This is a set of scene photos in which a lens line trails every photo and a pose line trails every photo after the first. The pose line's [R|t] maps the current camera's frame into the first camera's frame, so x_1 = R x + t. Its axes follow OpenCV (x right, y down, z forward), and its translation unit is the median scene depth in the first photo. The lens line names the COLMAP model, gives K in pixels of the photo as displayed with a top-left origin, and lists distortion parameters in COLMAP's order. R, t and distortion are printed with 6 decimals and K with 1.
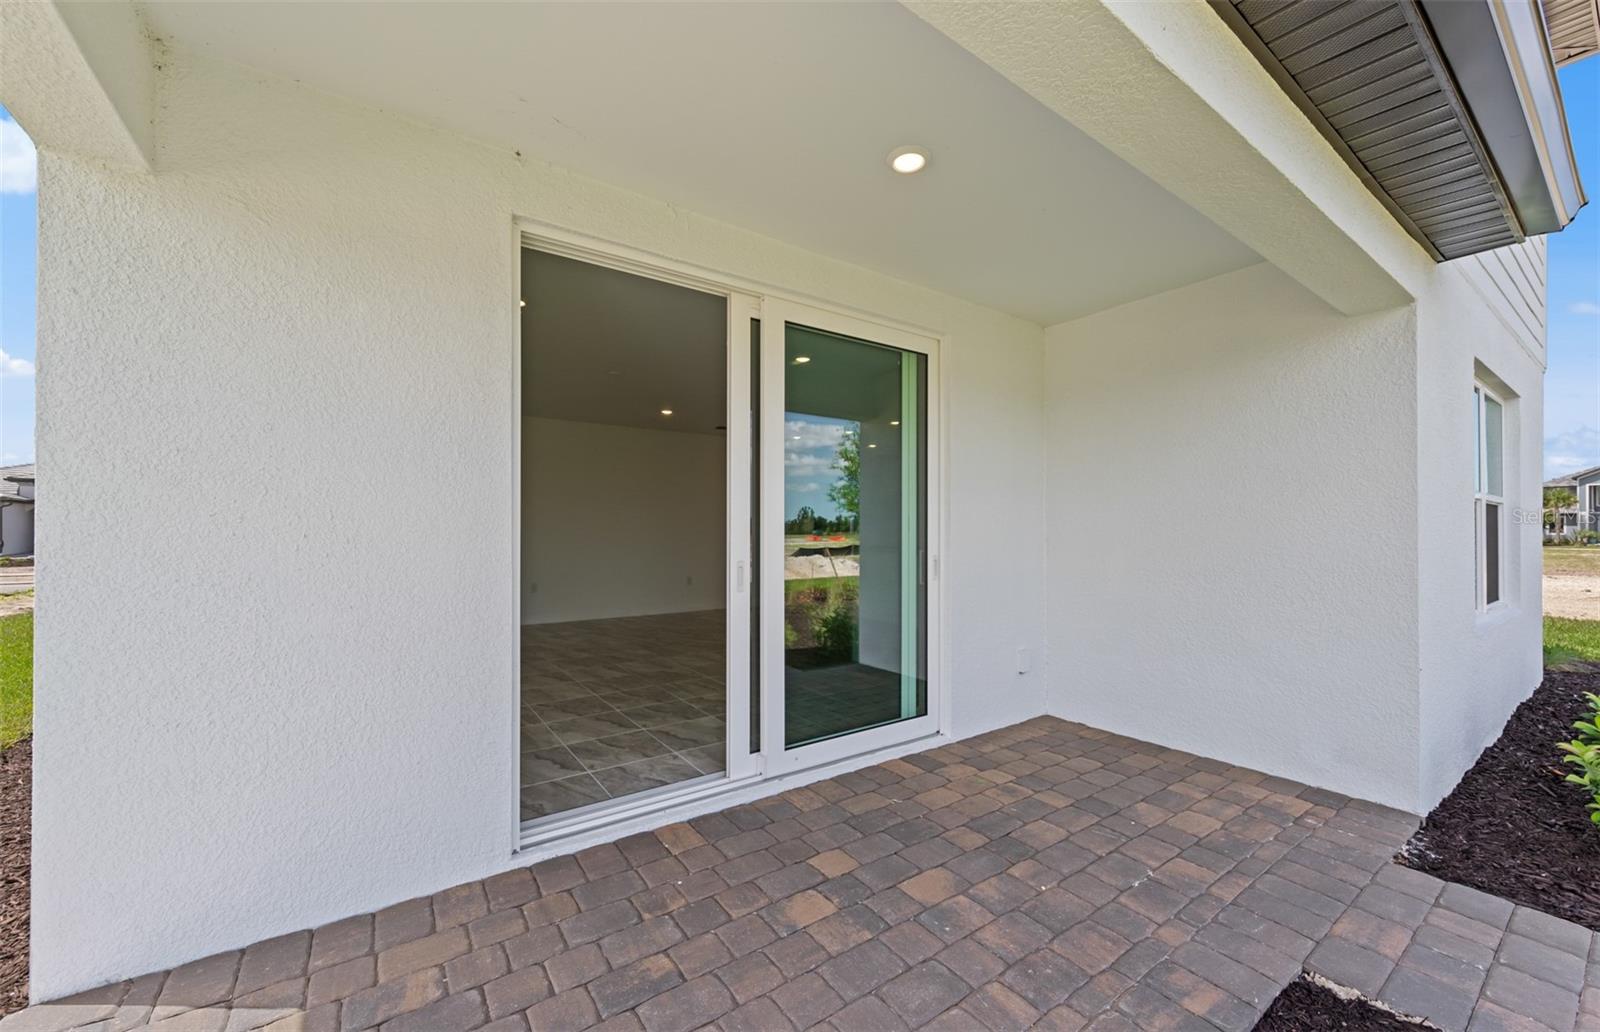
lens RADIAL K [[609.3, 0, 797.3], [0, 609.3, 529.9], [0, 0, 1]] dist [0.003854, -0.001251]
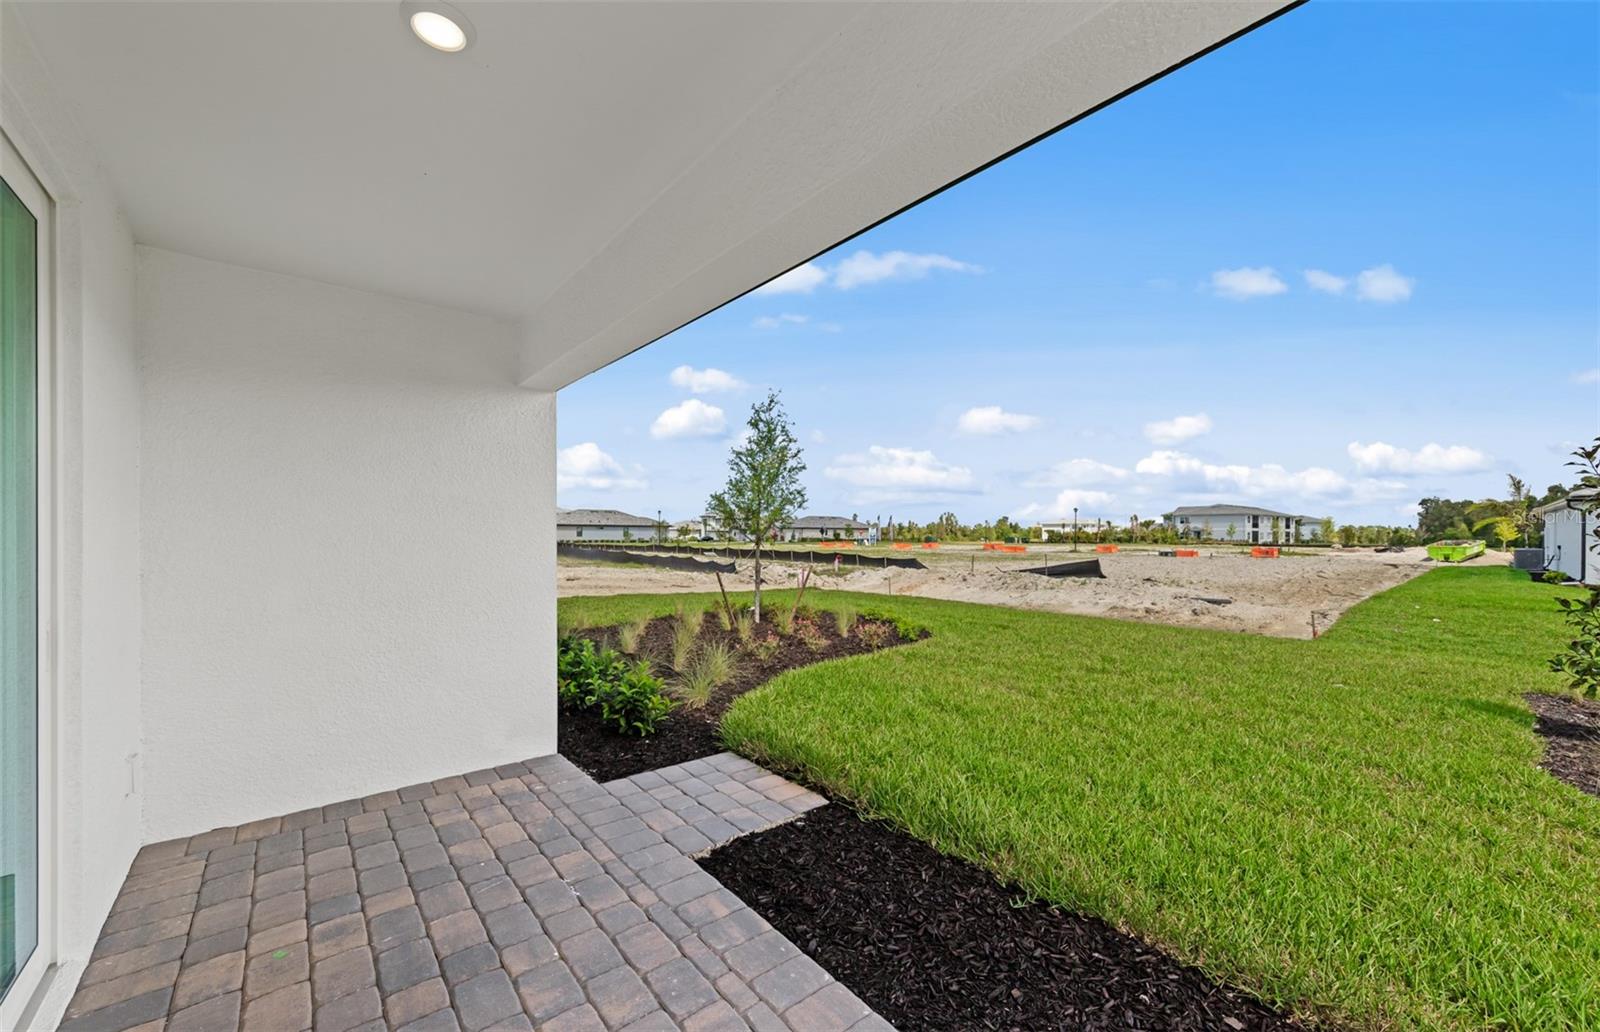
lens RADIAL K [[609.3, 0, 778.5], [0, 609.3, 544.3], [0, 0, 1]] dist [0.003854, -0.001251]
pose [[-0.066475, -0.014667, 0.997680, -0.415314], [-0.003153, 0.999890, 0.014490, -0.043663], [-0.997783, -0.002183, -0.066514, 0.549419]]
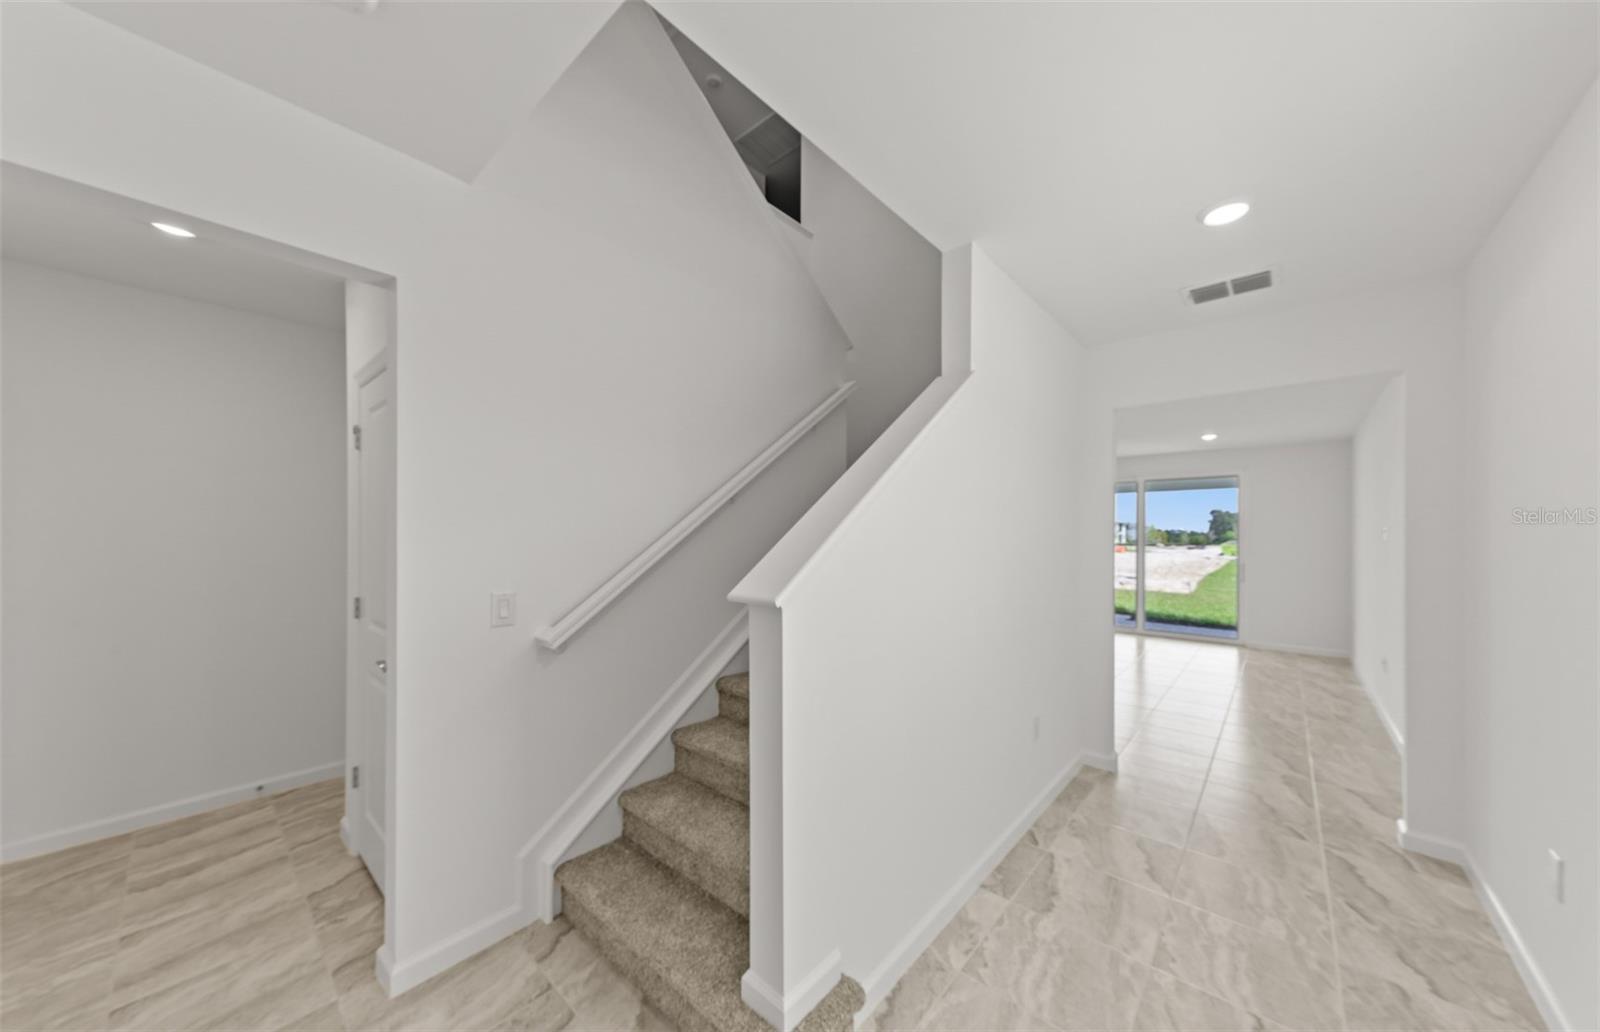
lens RADIAL K [[555.9, 0, 788.3], [0, 555.9, 540.0], [0, 0, 1]] dist [0.005882, -0.000744]
pose [[-0.231815, -0.008483, 0.972723, -1.212844], [-0.006255, 0.999954, 0.007230, -0.048148], [-0.972740, -0.004408, -0.231857, 1.759030]]
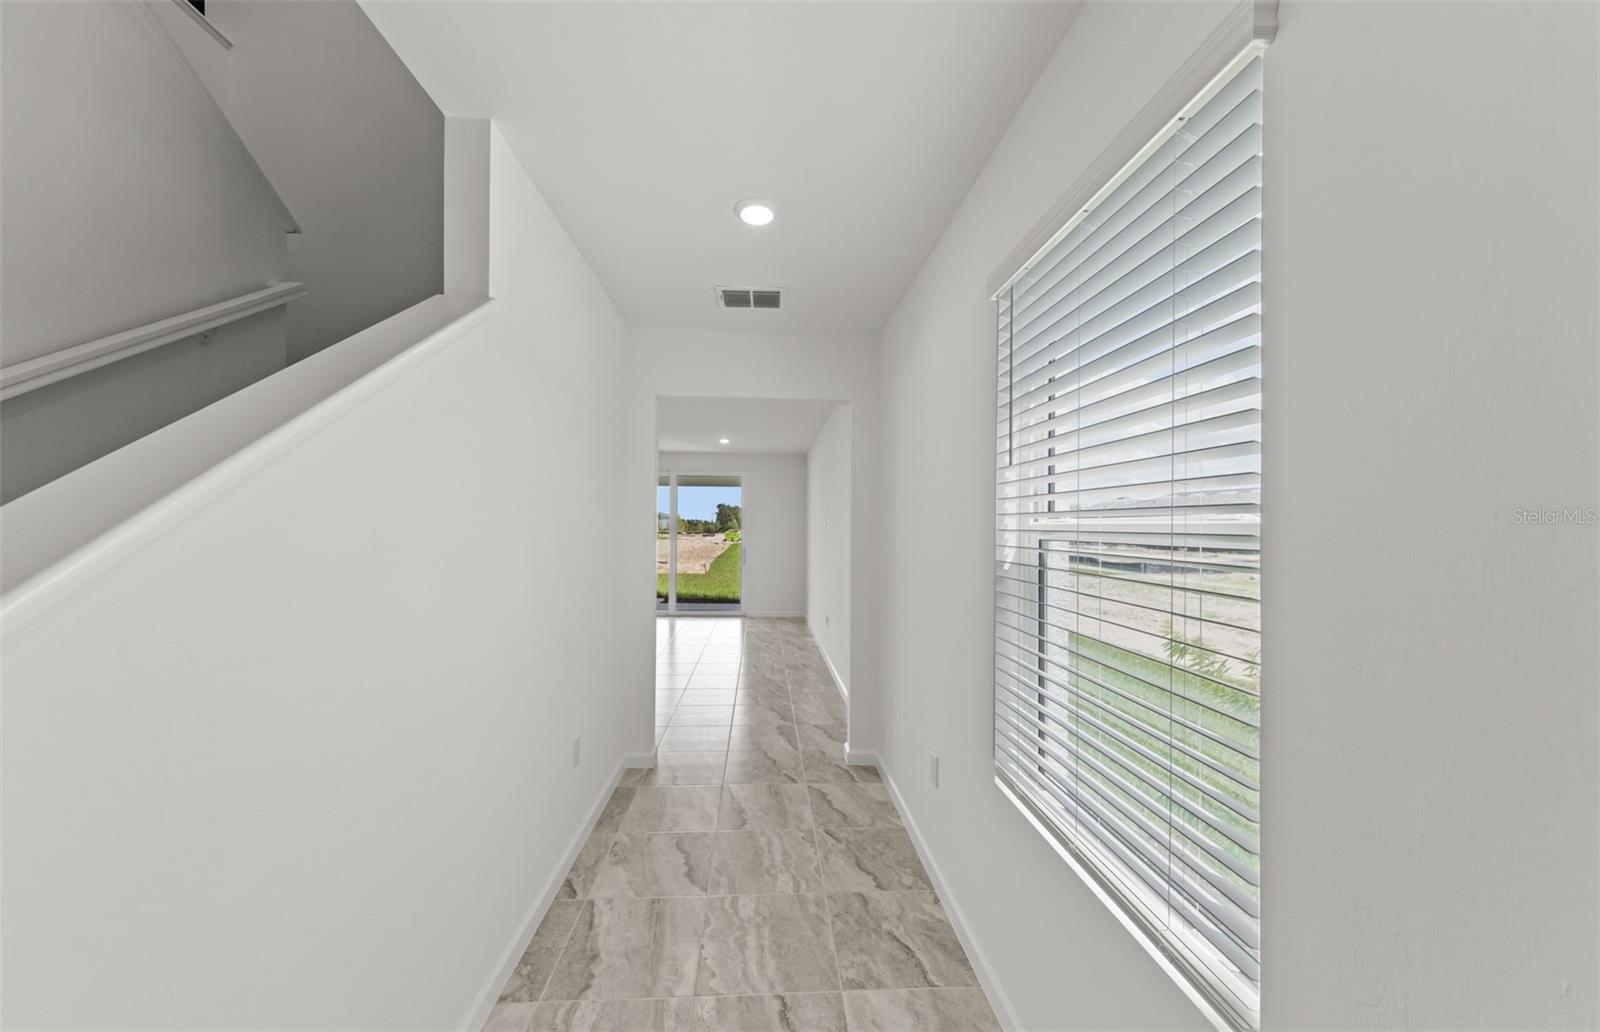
lens RADIAL K [[555.9, 0, 783.5], [0, 555.9, 522.0], [0, 0, 1]] dist [0.005882, -0.000744]
pose [[-0.841895, -0.002957, 0.539633, -1.152251], [-0.010823, 0.999876, -0.011406, -0.049232], [-0.539532, -0.015443, -0.841823, 1.709459]]
